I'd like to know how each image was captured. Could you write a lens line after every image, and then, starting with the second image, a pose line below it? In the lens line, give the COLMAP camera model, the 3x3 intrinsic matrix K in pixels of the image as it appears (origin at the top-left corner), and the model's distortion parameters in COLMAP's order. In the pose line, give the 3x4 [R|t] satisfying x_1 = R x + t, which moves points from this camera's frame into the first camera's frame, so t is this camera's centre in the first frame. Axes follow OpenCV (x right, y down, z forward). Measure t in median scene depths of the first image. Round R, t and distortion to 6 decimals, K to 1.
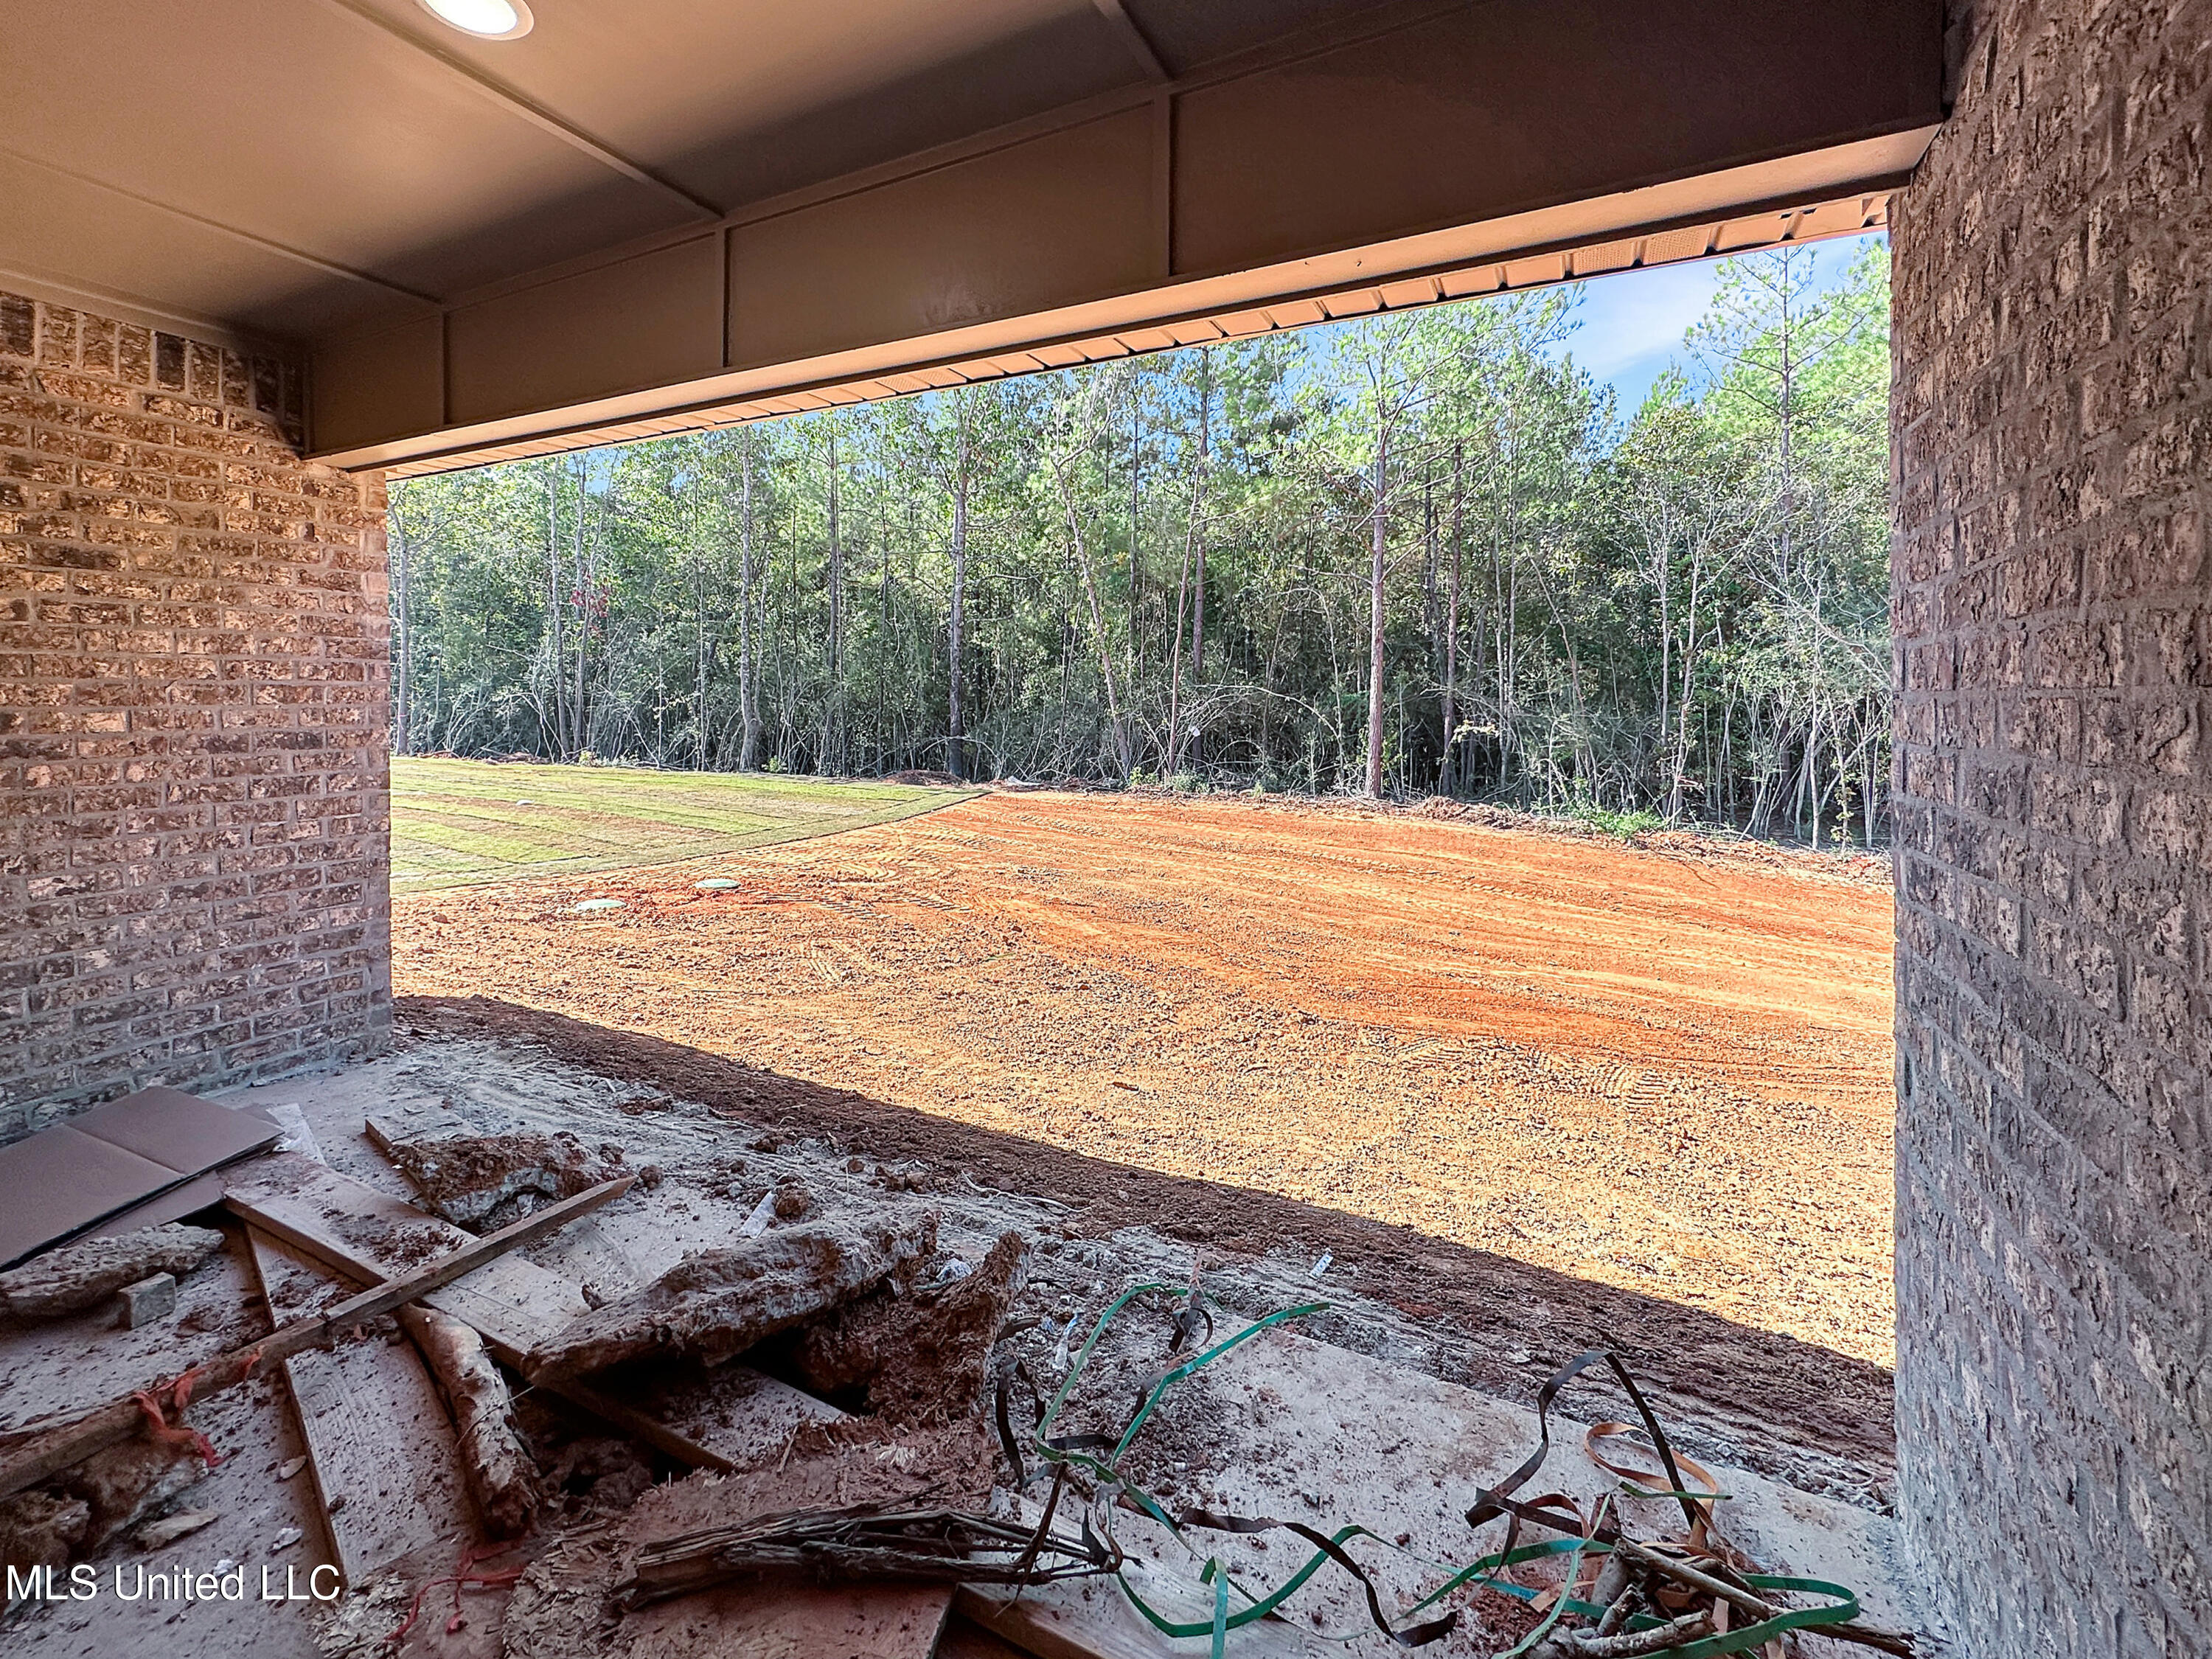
lens RADIAL K [[928.1, 0, 1106.0], [0, 928.1, 829.5], [0, 0, 1]] dist [-0.001649, 0.000221]
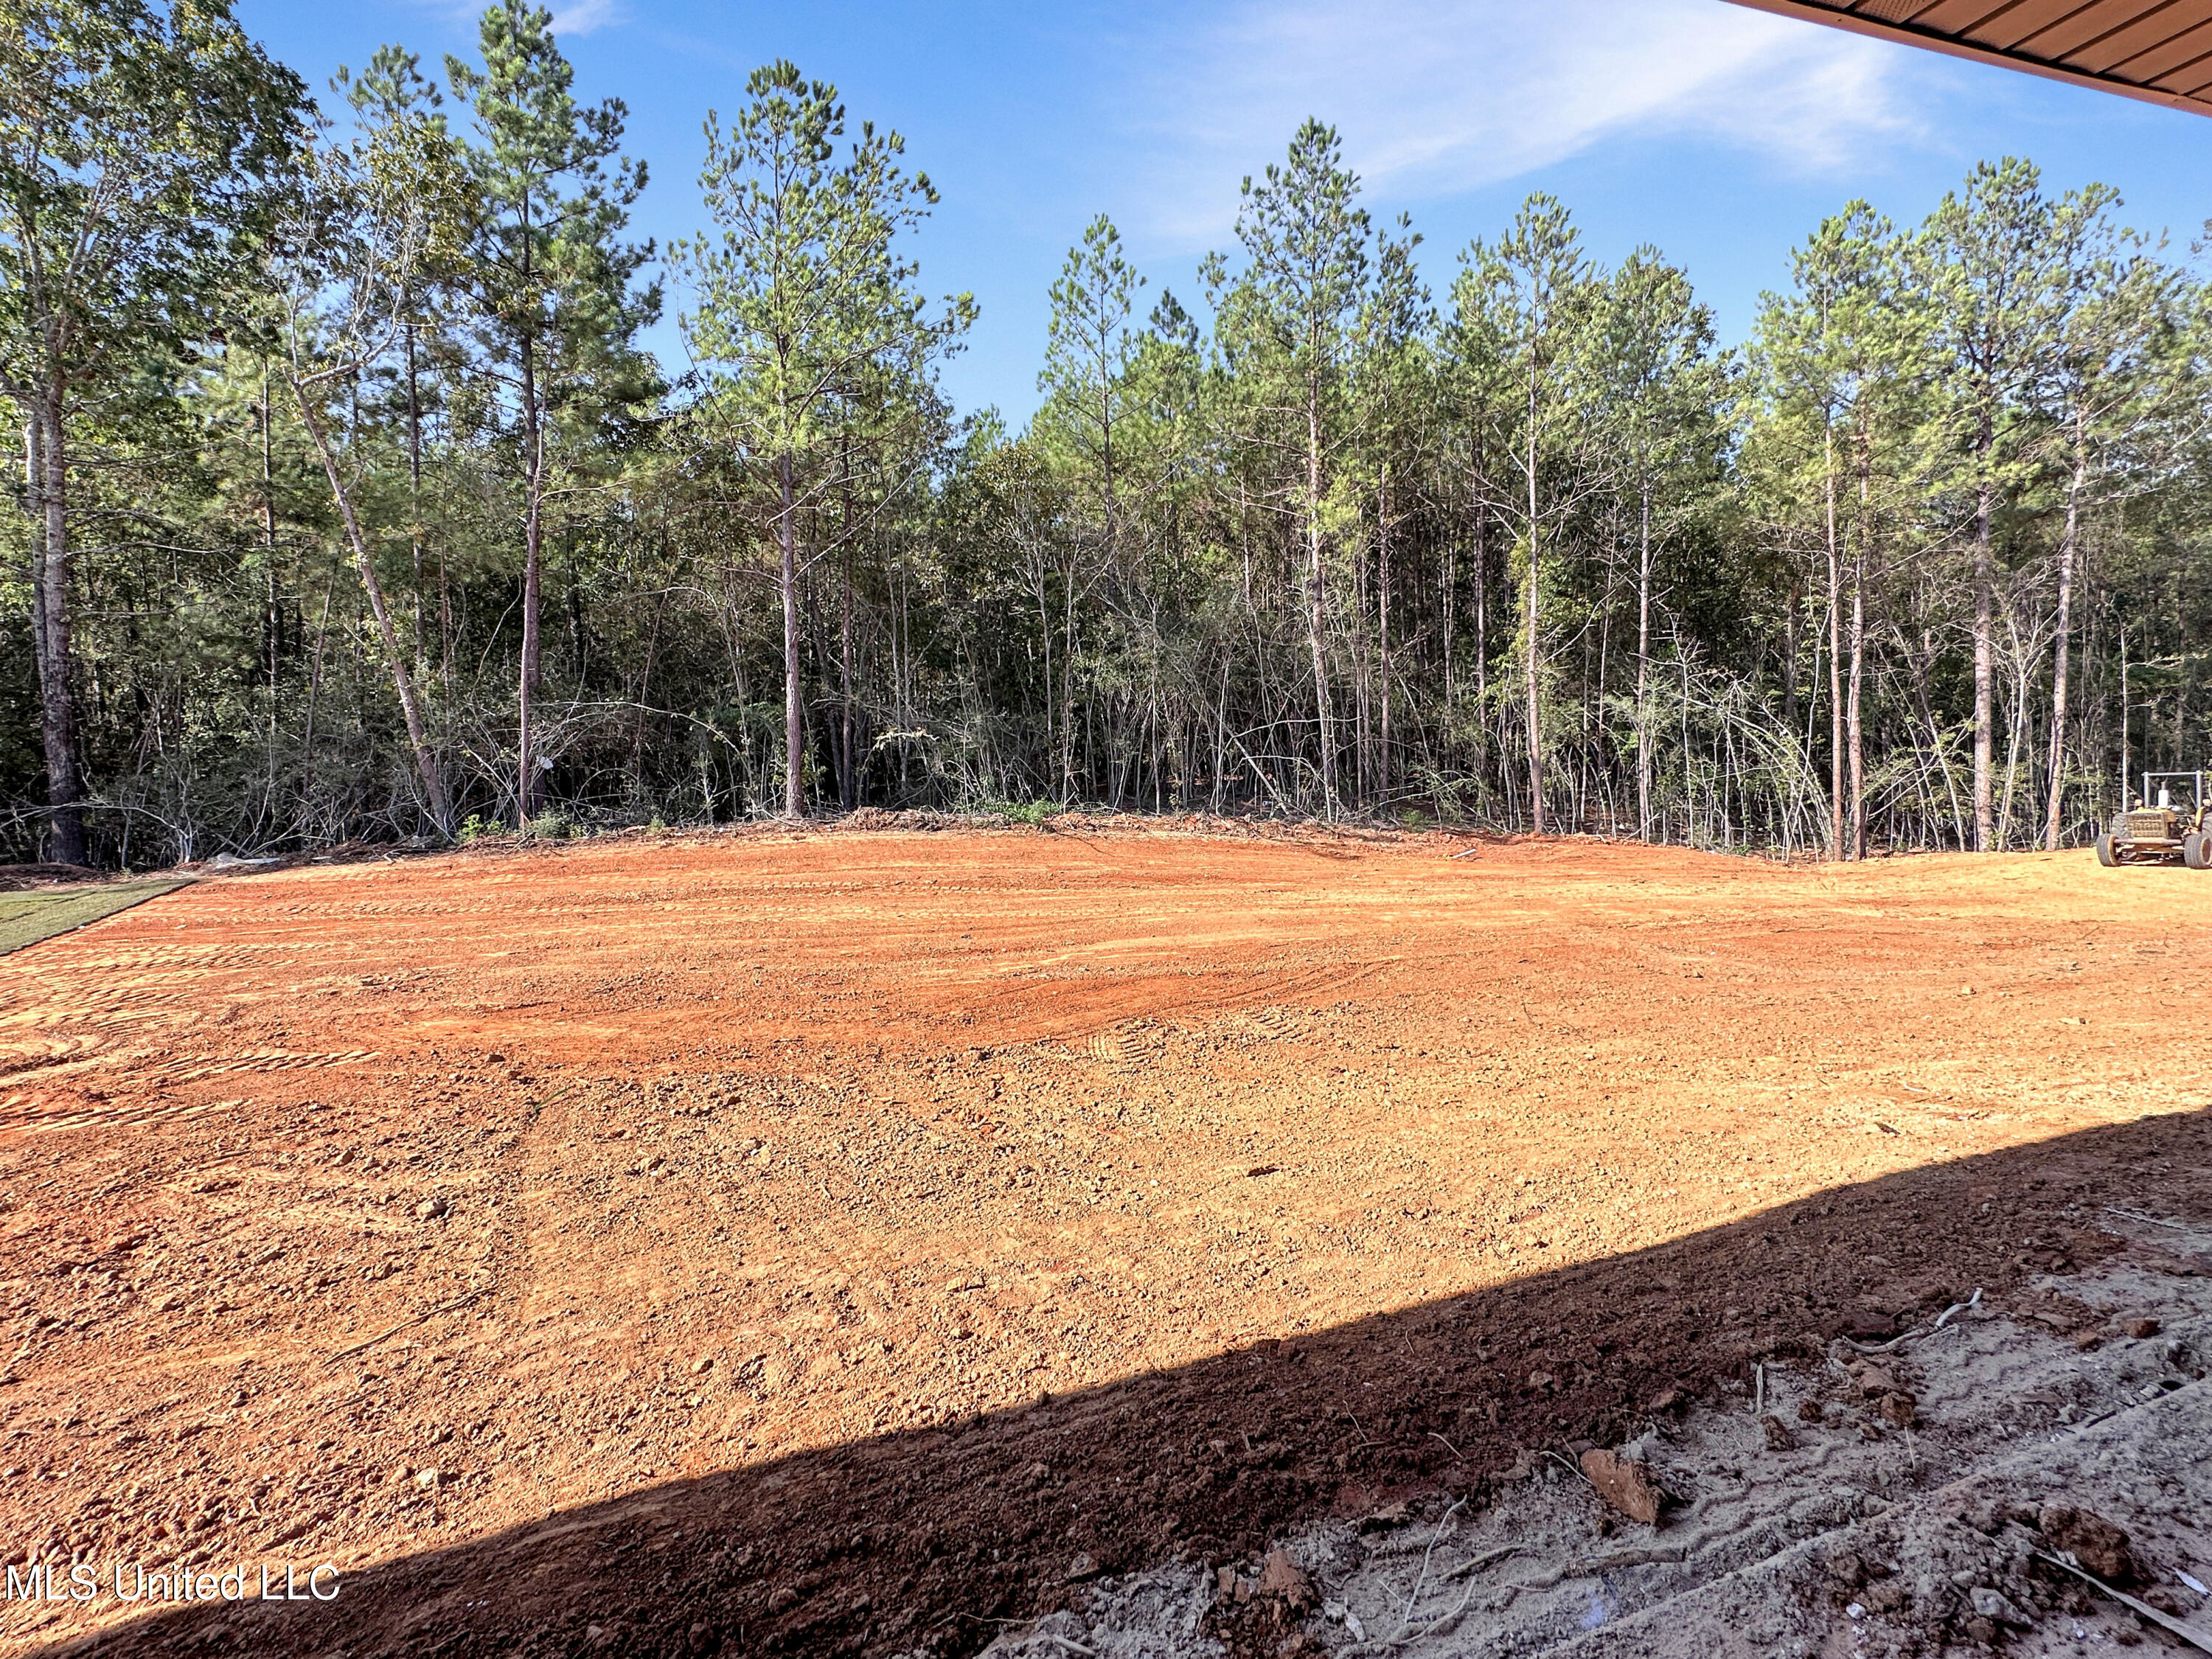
lens RADIAL K [[928.1, 0, 1106.0], [0, 928.1, 829.5], [0, 0, 1]] dist [-0.001649, 0.000221]
pose [[0.717071, -0.125847, 0.685545, -0.123281], [0.141522, 0.989365, 0.033590, -0.009107], [-0.682481, 0.072934, 0.727255, 0.116354]]
